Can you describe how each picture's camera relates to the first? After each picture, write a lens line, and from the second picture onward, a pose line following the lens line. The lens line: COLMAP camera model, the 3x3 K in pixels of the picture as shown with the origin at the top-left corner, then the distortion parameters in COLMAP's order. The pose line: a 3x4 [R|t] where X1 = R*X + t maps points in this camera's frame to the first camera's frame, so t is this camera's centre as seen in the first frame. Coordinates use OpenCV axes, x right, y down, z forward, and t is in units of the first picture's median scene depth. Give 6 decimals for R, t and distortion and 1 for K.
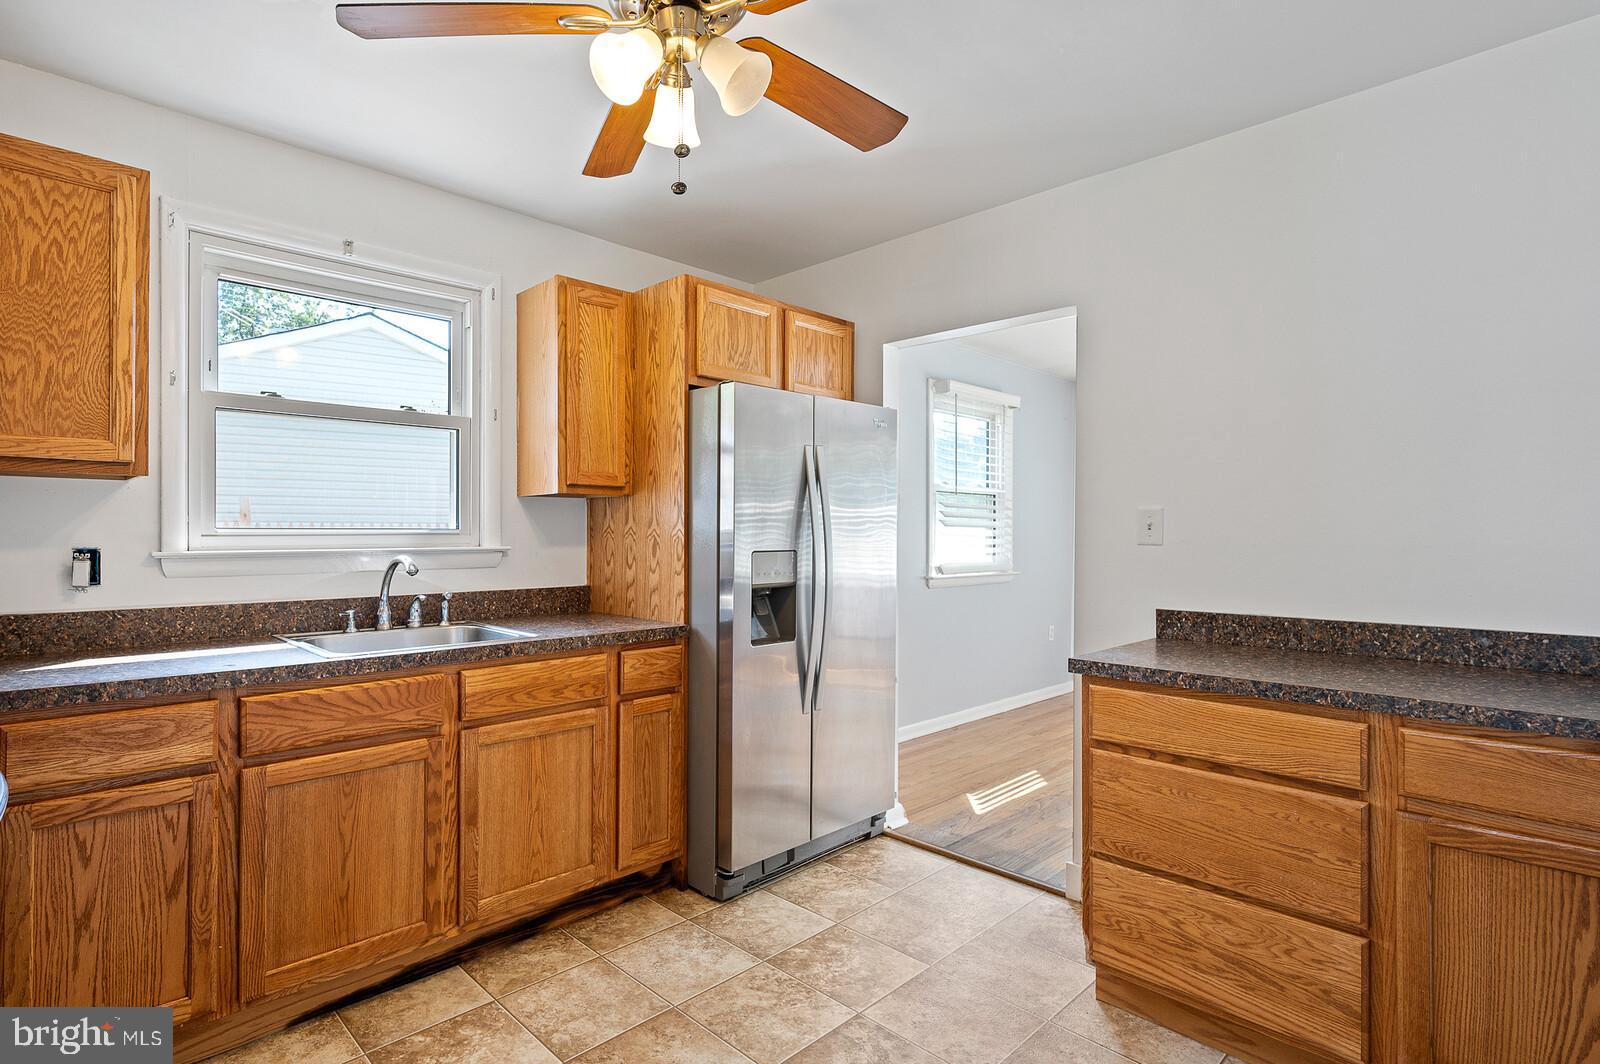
lens RADIAL K [[722.2, 0, 800.0], [0, 722.2, 532.0], [0, 0, 1]] dist [0.000947, 0.000256]
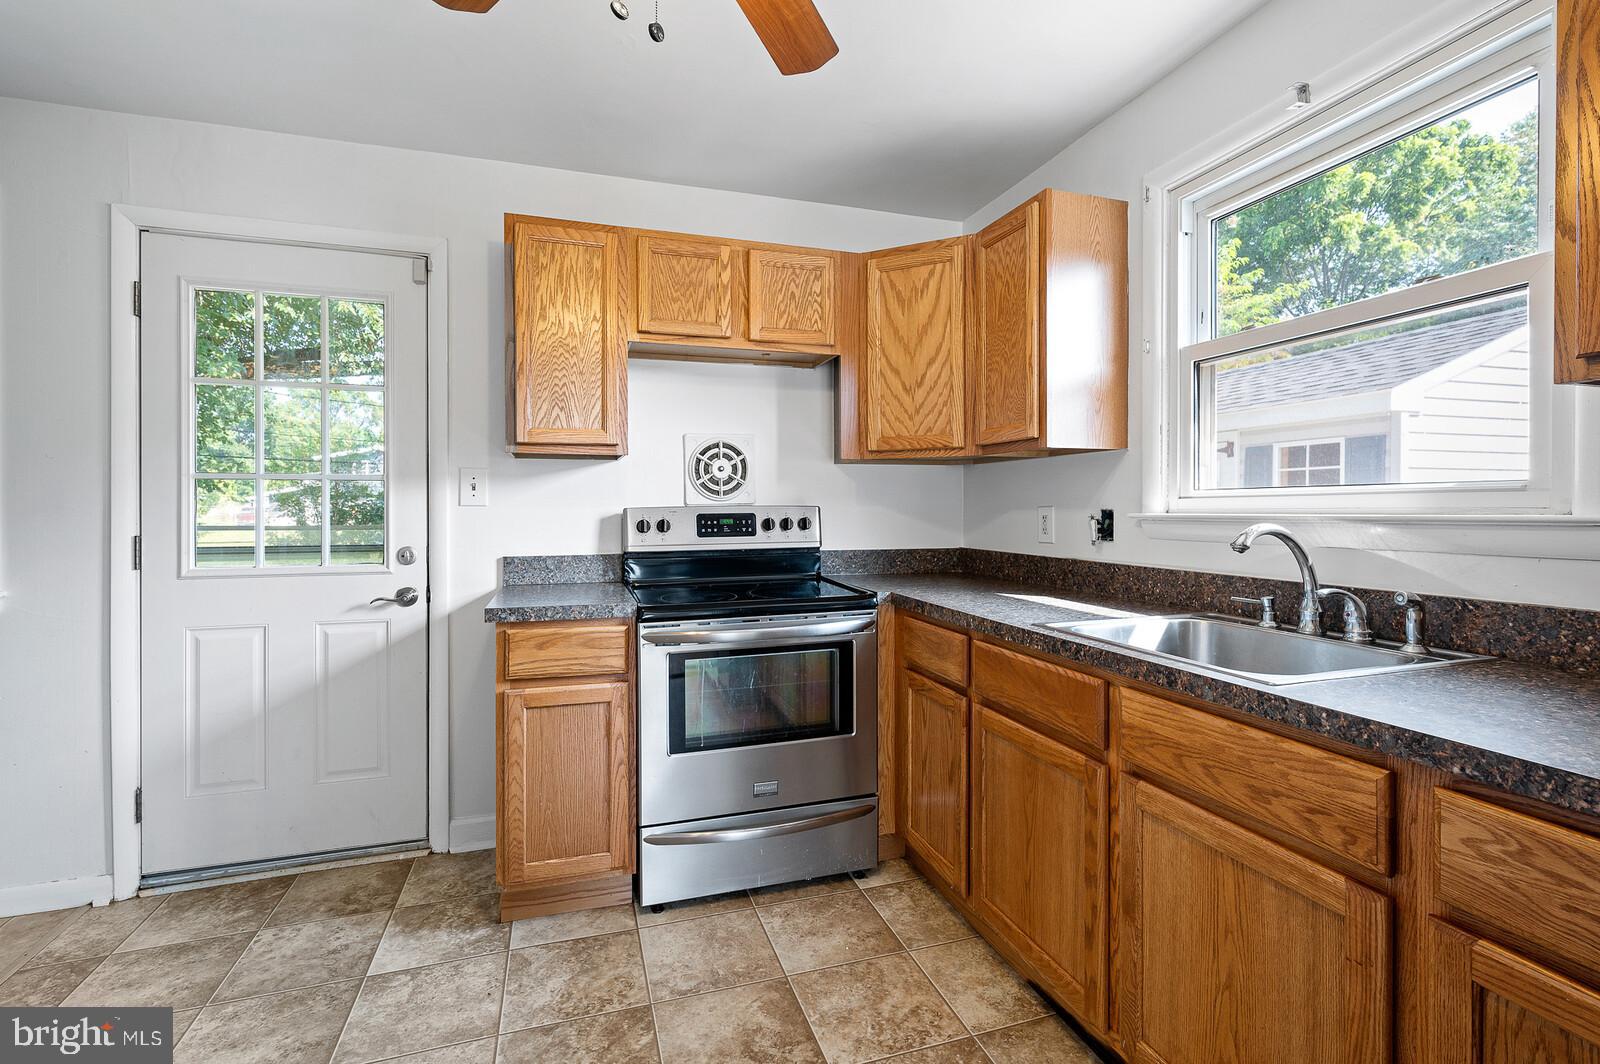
lens RADIAL K [[762.7, 0, 801.0], [0, 762.7, 510.8], [0, 0, 1]] dist [-0.001092, -0.000193]
pose [[-0.484257, 0.003334, -0.874920, 0.325274], [0.002860, 0.999993, 0.002228, 0.019322], [0.874921, -0.001424, -0.484263, 1.074408]]
